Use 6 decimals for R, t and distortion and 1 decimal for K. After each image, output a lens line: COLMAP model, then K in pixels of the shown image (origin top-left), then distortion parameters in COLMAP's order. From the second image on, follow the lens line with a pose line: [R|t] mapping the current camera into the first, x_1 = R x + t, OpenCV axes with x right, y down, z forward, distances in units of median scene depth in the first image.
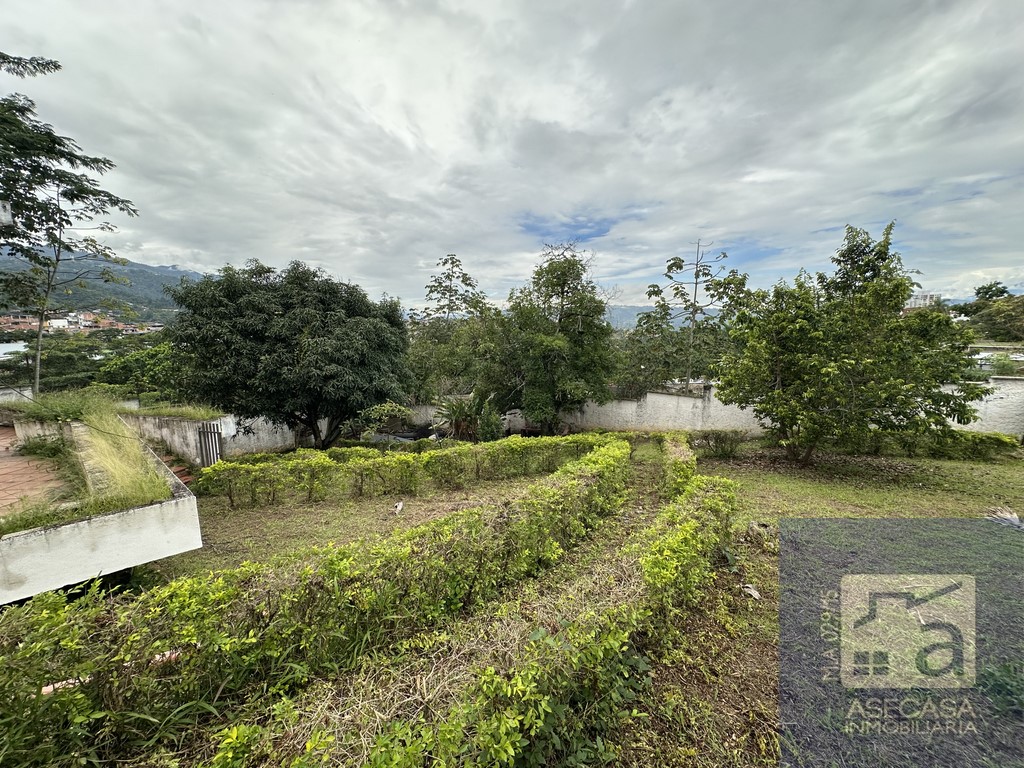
lens RADIAL K [[412.2, 0, 512.0], [0, 412.2, 384.0], [0, 0, 1]] dist [0.000655, -0.000106]
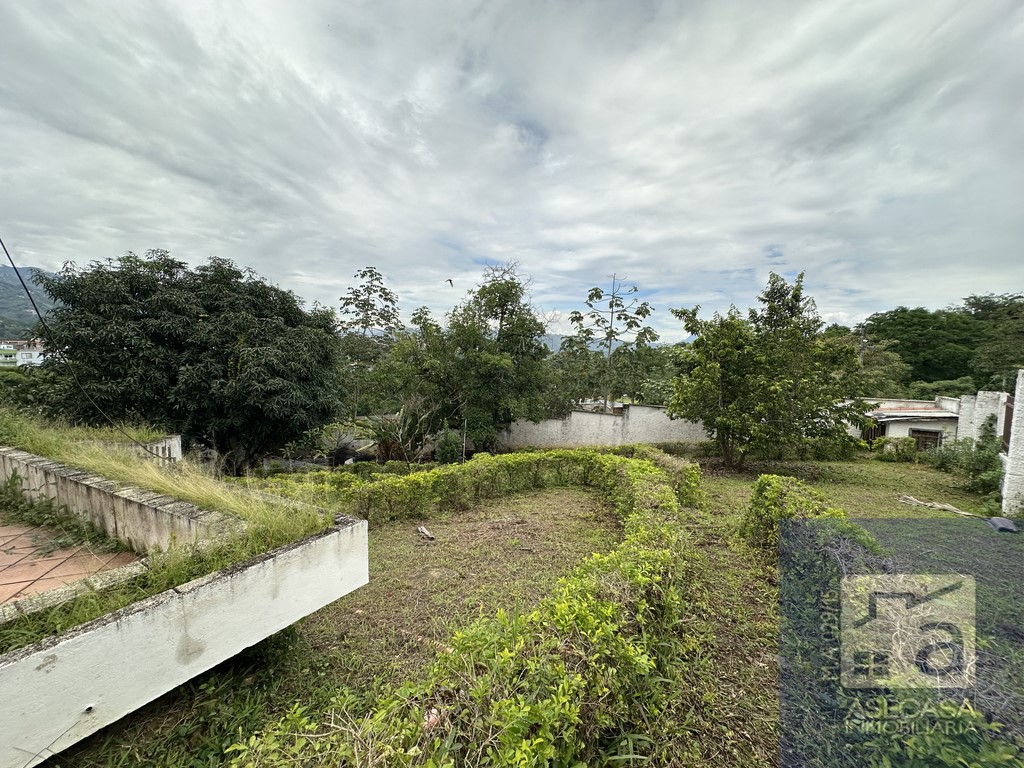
lens RADIAL K [[412.2, 0, 512.0], [0, 412.2, 384.0], [0, 0, 1]] dist [0.000655, -0.000106]
pose [[0.962602, 0.013874, 0.270564, -0.131190], [0.000437, 0.998607, -0.052762, 0.007677], [-0.270919, 0.050907, 0.961255, 0.019801]]
